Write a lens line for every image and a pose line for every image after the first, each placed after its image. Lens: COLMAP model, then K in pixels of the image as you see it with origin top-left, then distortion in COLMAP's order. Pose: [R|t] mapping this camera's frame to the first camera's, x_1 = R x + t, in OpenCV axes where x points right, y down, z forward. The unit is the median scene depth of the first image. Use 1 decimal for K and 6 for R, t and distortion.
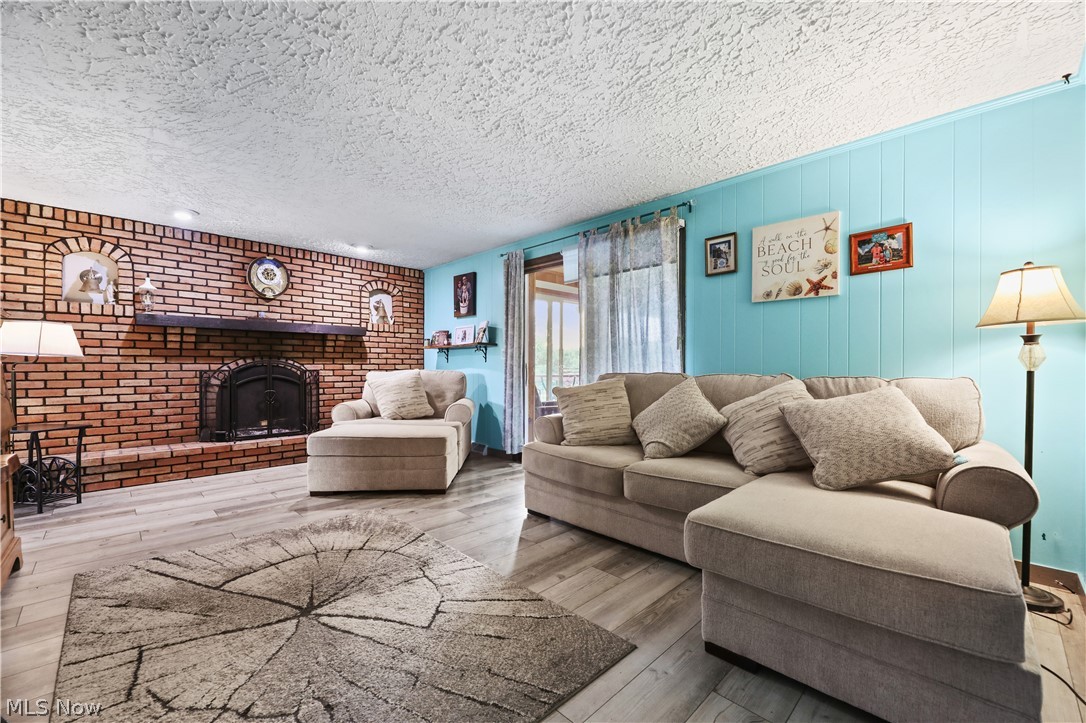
lens RADIAL K [[441.5, 0, 535.0], [0, 441.5, 366.6], [0, 0, 1]] dist [0.001244, -0.001689]
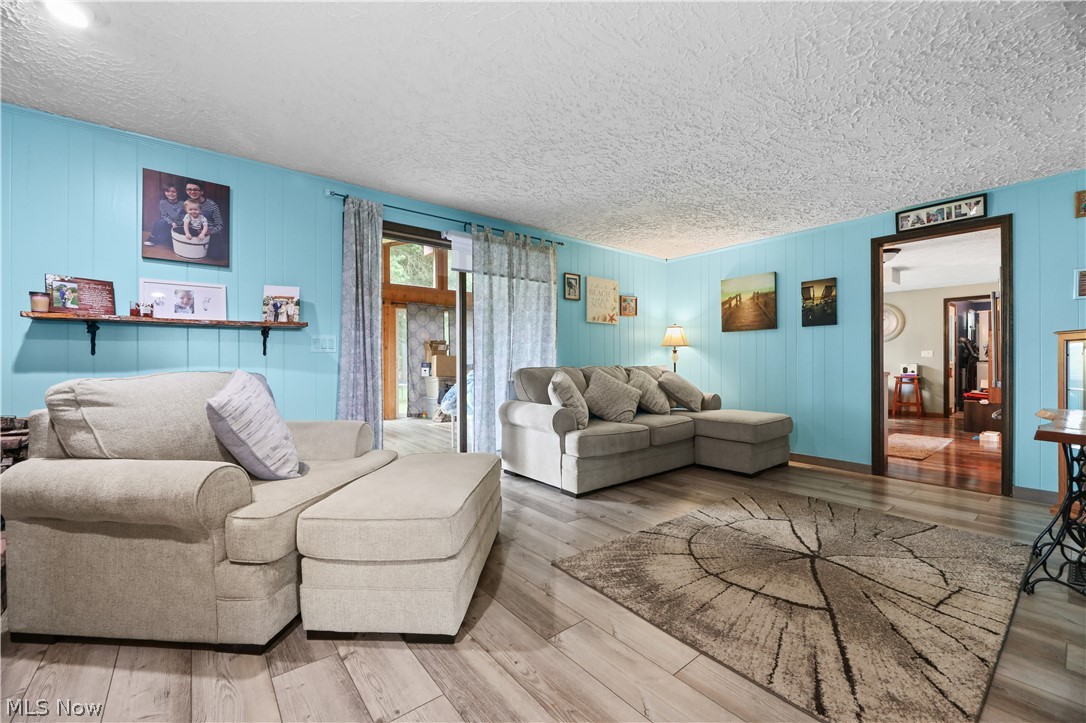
lens RADIAL K [[441.5, 0, 546.2], [0, 441.5, 359.1], [0, 0, 1]] dist [0.001244, -0.001689]
pose [[0.086234, 0.003730, 0.996268, -0.766547], [0.003516, 0.999986, -0.004049, -0.002046], [-0.996269, 0.003852, 0.086219, 0.687172]]
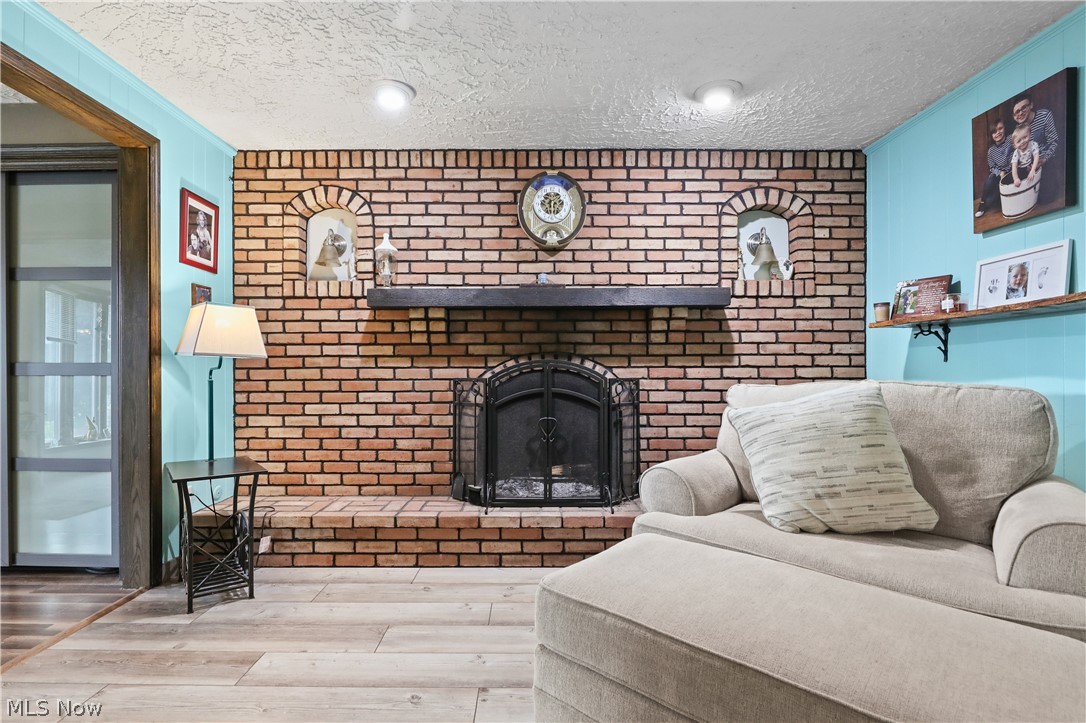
lens RADIAL K [[515.1, 0, 537.9], [0, 515.1, 371.6], [0, 0, 1]] dist [-0.004003, 0.000188]
pose [[0.729294, -0.000206, -0.684201, -0.198132], [0.002694, 0.999993, 0.002570, -0.002926], [0.684195, -0.003718, 0.729289, 0.578305]]
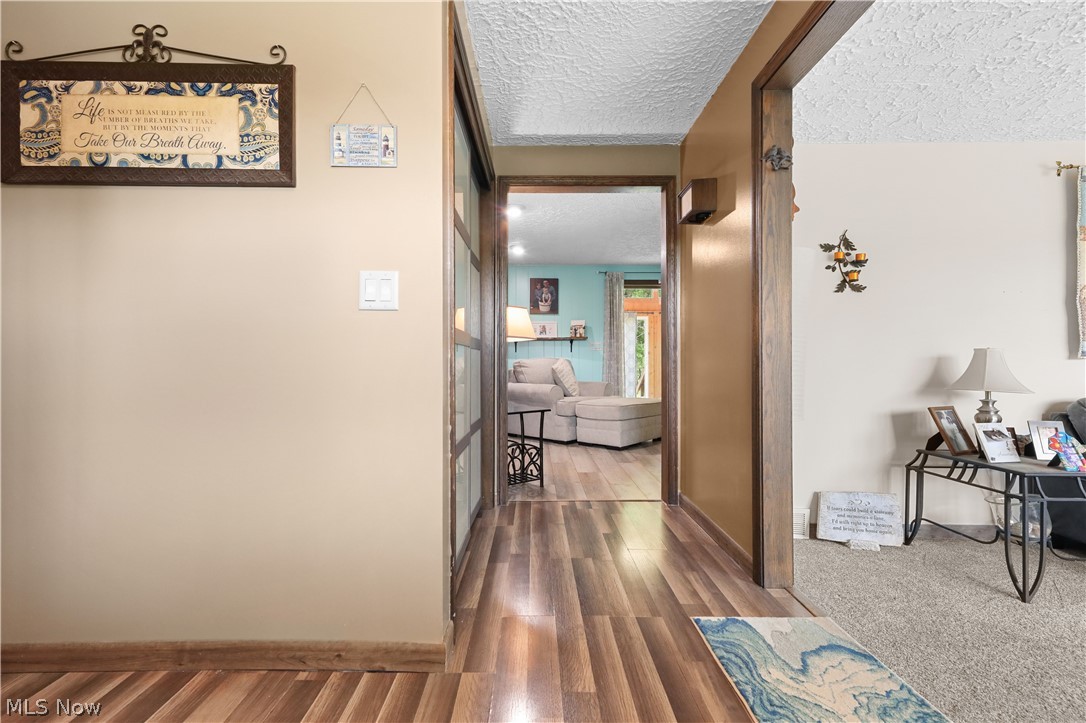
lens RADIAL K [[502.3, 0, 538.1], [0, 502.3, 364.2], [0, 0, 1]] dist [-0.005506, -0.000128]
pose [[0.683714, -0.002462, 0.729746, -1.436851], [-0.000167, 0.999994, 0.003531, 0.022424], [-0.729750, -0.002536, 0.683709, 0.102975]]
